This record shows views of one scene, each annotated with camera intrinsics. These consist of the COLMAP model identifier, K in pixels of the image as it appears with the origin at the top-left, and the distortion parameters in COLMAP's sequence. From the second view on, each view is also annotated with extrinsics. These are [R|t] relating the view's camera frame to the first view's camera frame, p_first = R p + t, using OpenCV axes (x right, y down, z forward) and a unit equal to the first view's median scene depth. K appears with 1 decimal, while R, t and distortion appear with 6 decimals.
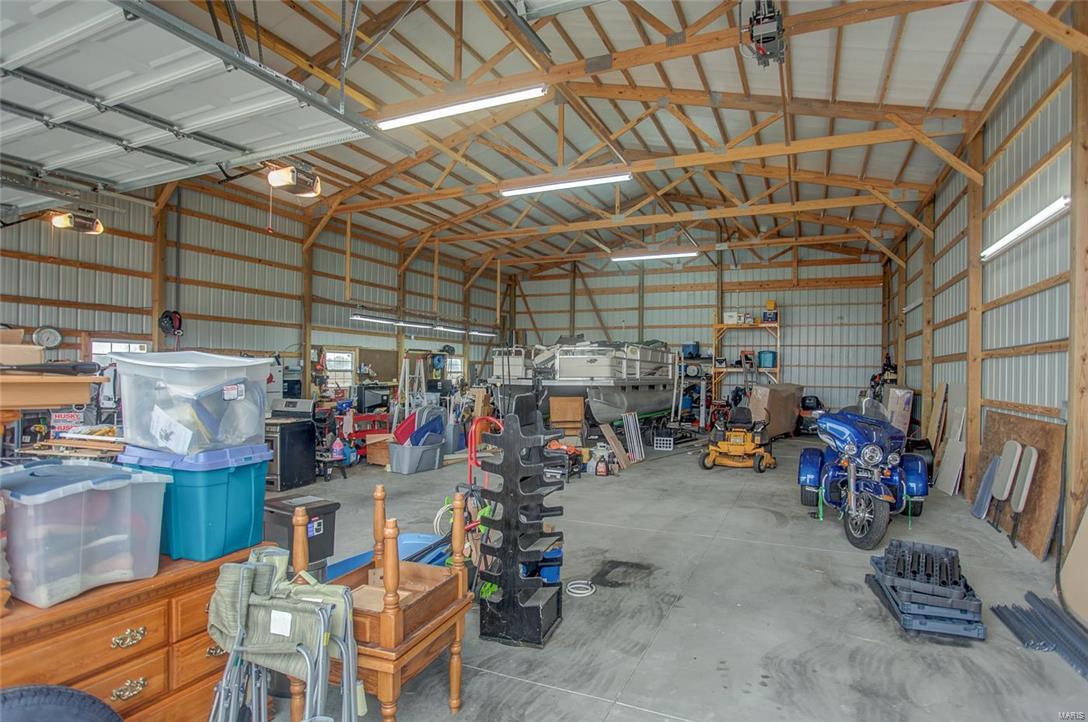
lens RADIAL K [[590.8, 0, 544.0], [0, 590.8, 361.0], [0, 0, 1]] dist [-0.043516, 0.000225]
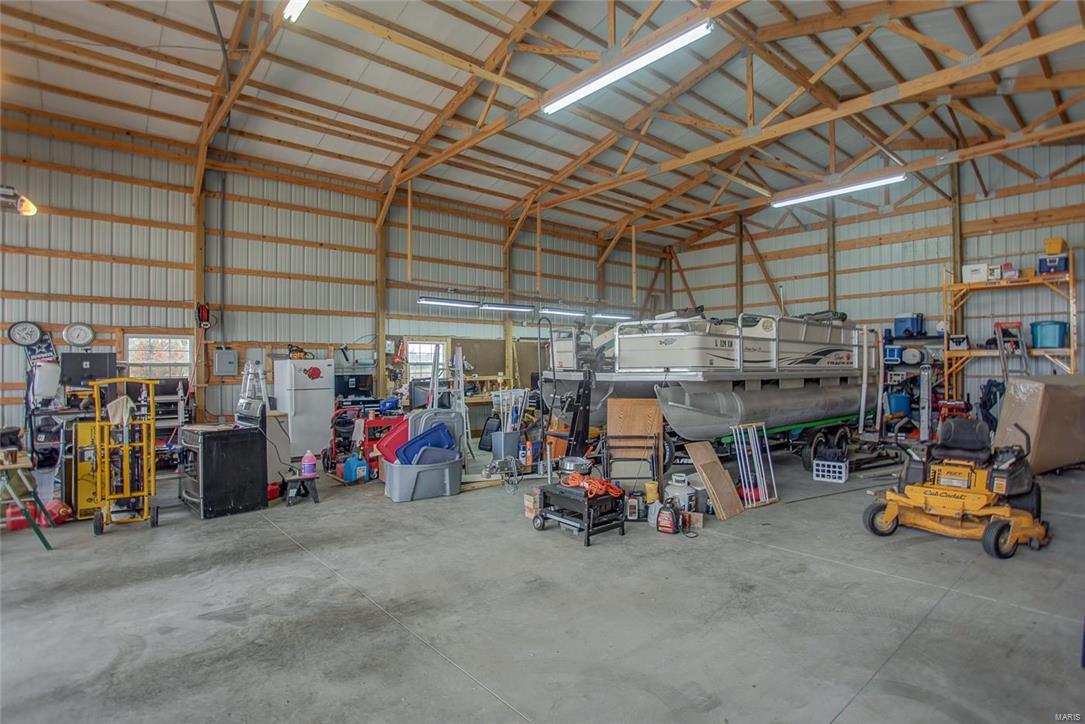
lens RADIAL K [[543.4, 0, 542.5], [0, 543.4, 362.0], [0, 0, 1]] dist [-0.062000, 0.029179]
pose [[0.907601, -0.016052, -0.419527, 0.139976], [0.022309, 0.999701, 0.010012, 0.008914], [0.419240, -0.018446, 0.907688, 0.297078]]
